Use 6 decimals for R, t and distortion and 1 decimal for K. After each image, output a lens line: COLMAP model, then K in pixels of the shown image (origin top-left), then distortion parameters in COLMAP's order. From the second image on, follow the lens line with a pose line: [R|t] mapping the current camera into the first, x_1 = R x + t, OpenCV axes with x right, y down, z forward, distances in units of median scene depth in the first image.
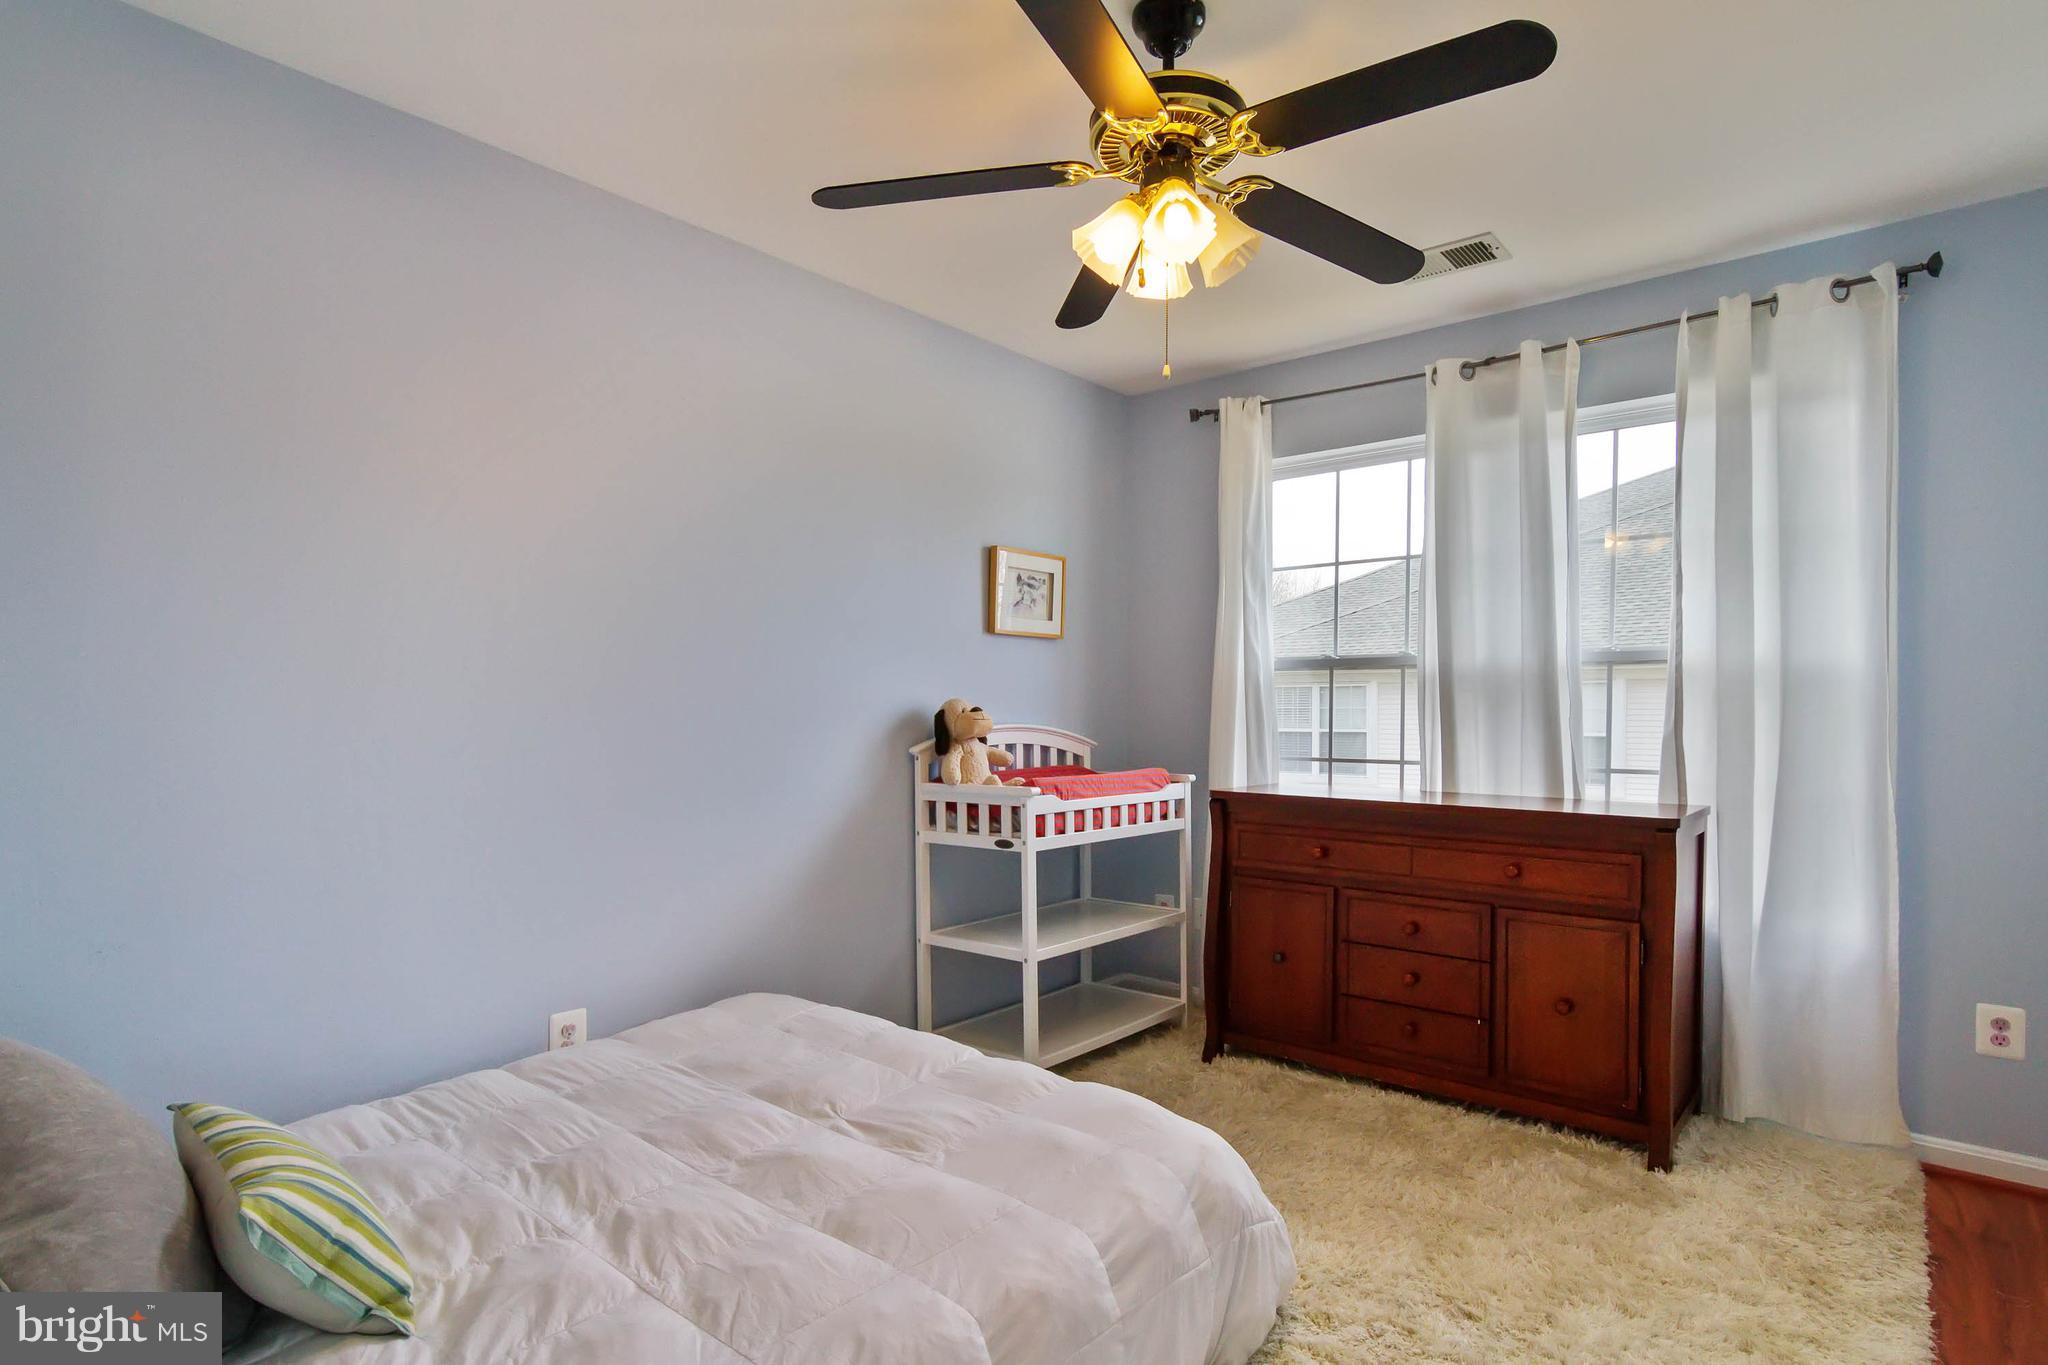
lens RADIAL K [[1091.7, 0, 986.2], [0, 1091.7, 689.7], [0, 0, 1]] dist [0.001805, 0.000994]
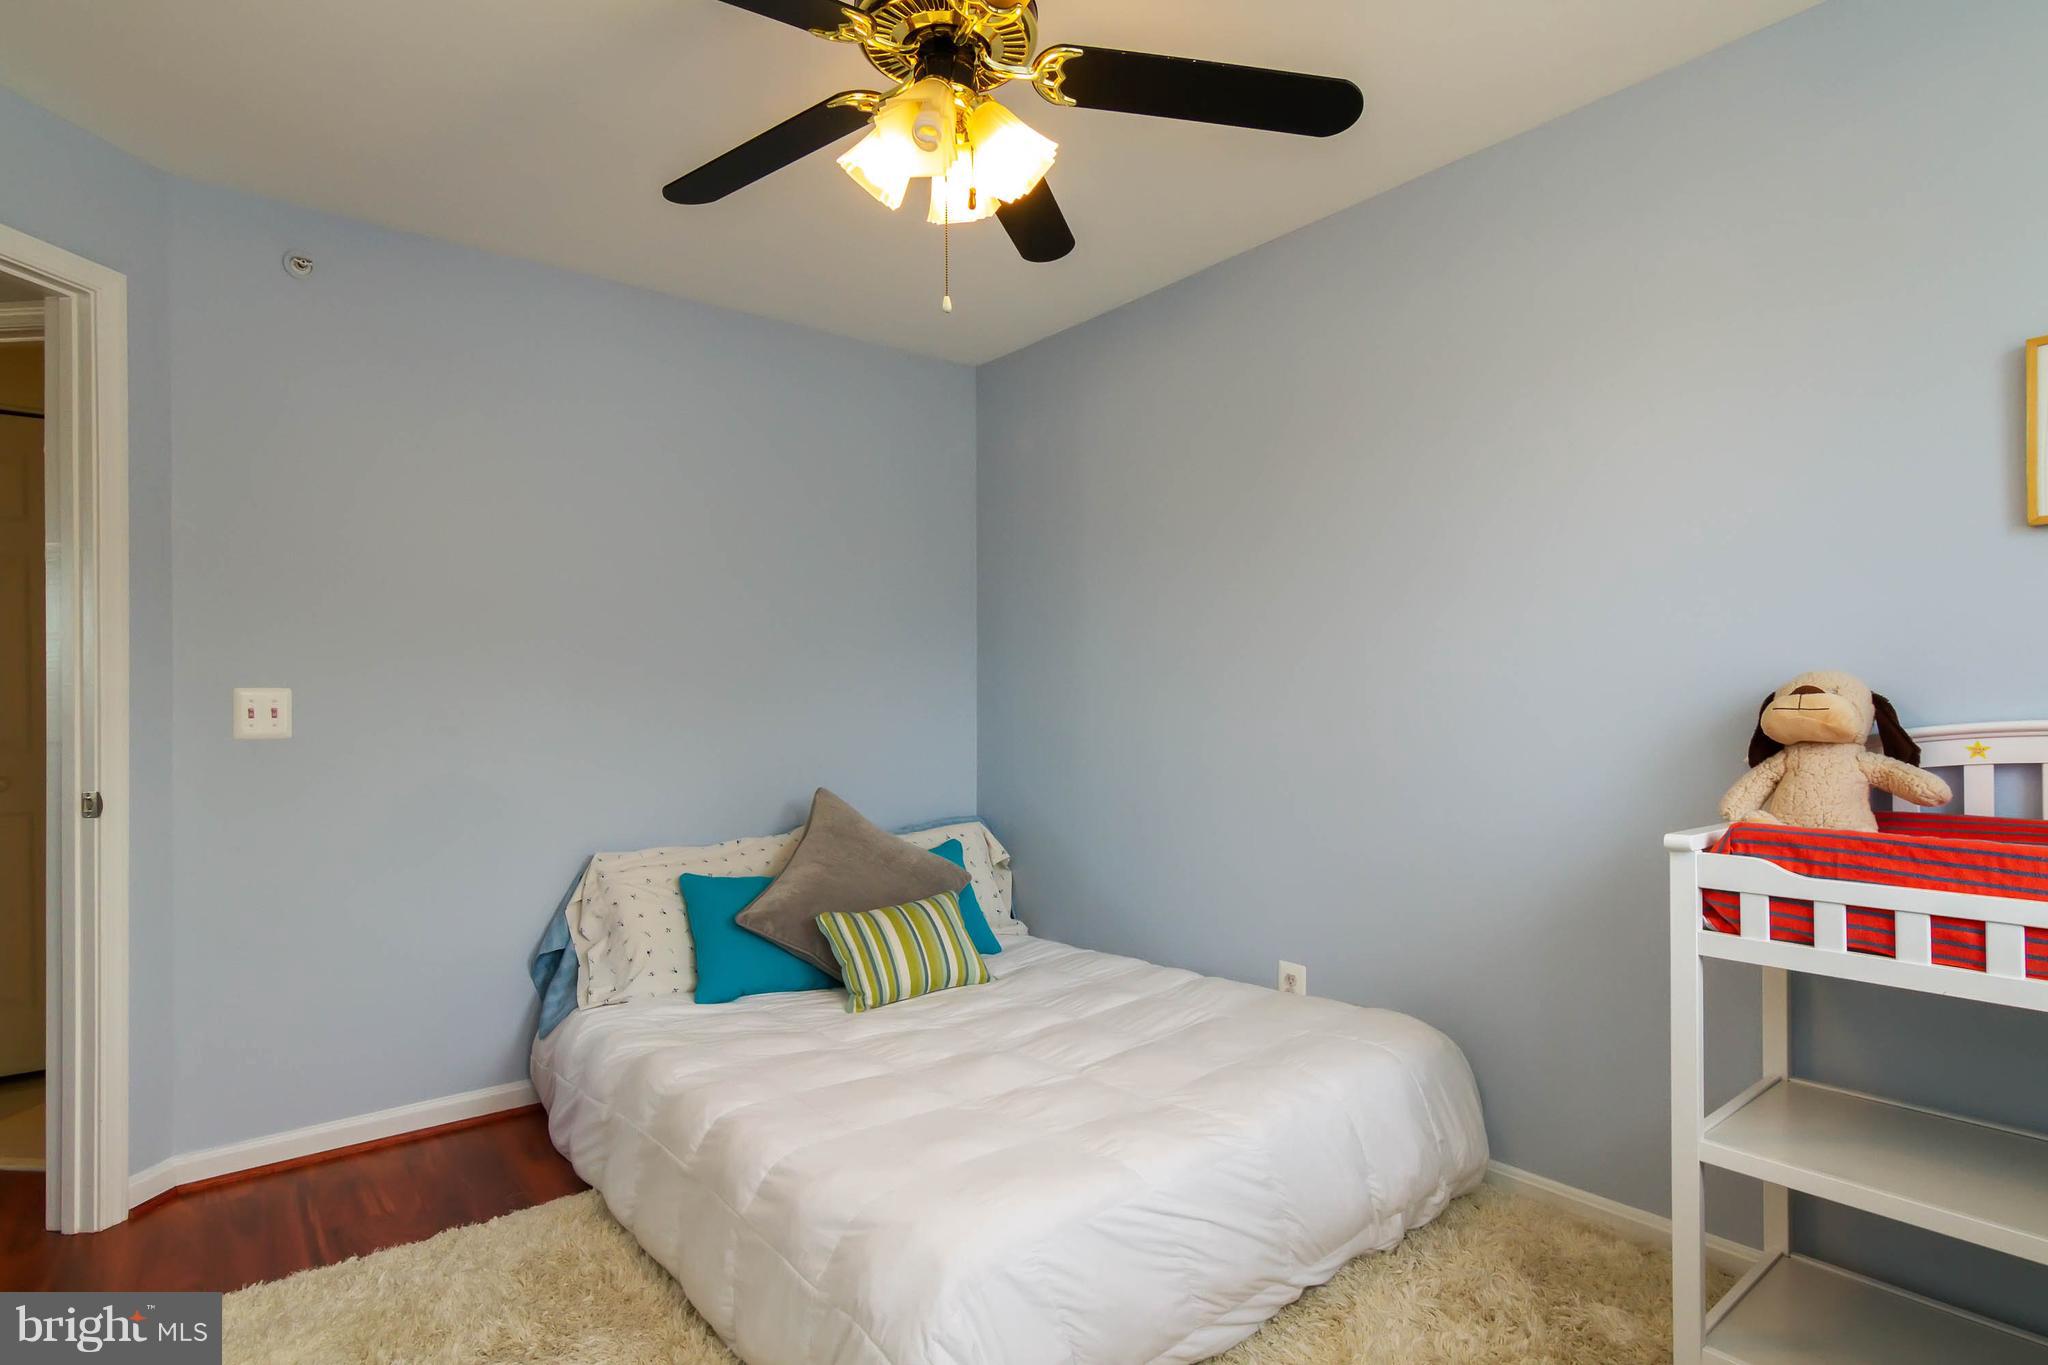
lens RADIAL K [[1039.6, 0, 1042.1], [0, 1039.6, 700.9], [0, 0, 1]] dist [0.000653, 0.001180]
pose [[-0.140463, -0.000703, -0.990086, 0.586030], [0.011193, 0.999935, -0.002298, 0.021579], [0.990023, -0.011405, -0.140446, 0.746009]]
